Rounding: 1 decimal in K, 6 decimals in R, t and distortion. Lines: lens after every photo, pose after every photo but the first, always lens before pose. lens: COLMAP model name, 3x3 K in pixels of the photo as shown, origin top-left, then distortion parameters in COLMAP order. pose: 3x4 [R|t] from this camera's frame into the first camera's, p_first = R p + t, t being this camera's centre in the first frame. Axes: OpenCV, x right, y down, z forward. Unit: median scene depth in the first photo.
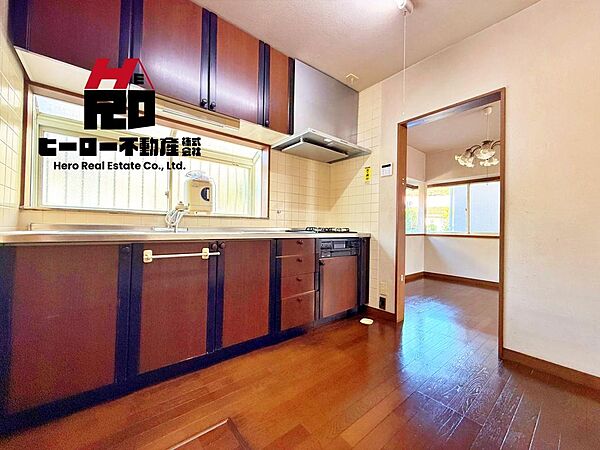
lens RADIAL K [[239.9, 0, 299.7], [0, 239.9, 224.2], [0, 0, 1]] dist [0.000545, 0.000074]
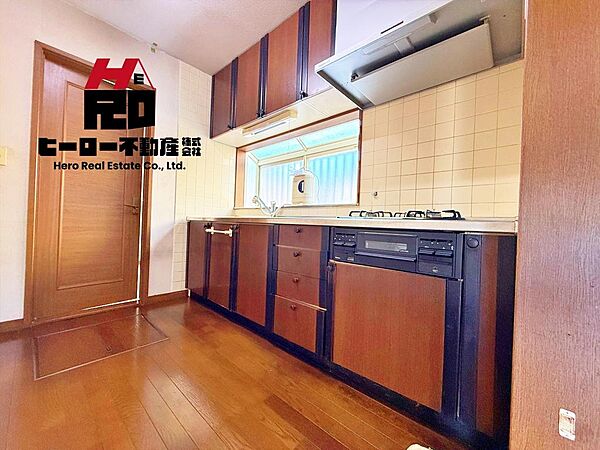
lens RADIAL K [[239.9, 0, 299.9], [0, 239.9, 225.9], [0, 0, 1]] dist [0.000545, 0.000074]
pose [[0.146908, -0.009881, -0.989101, 0.686336], [-0.025311, 0.999585, -0.013745, 0.068339], [0.988826, 0.027054, 0.146597, 0.843001]]
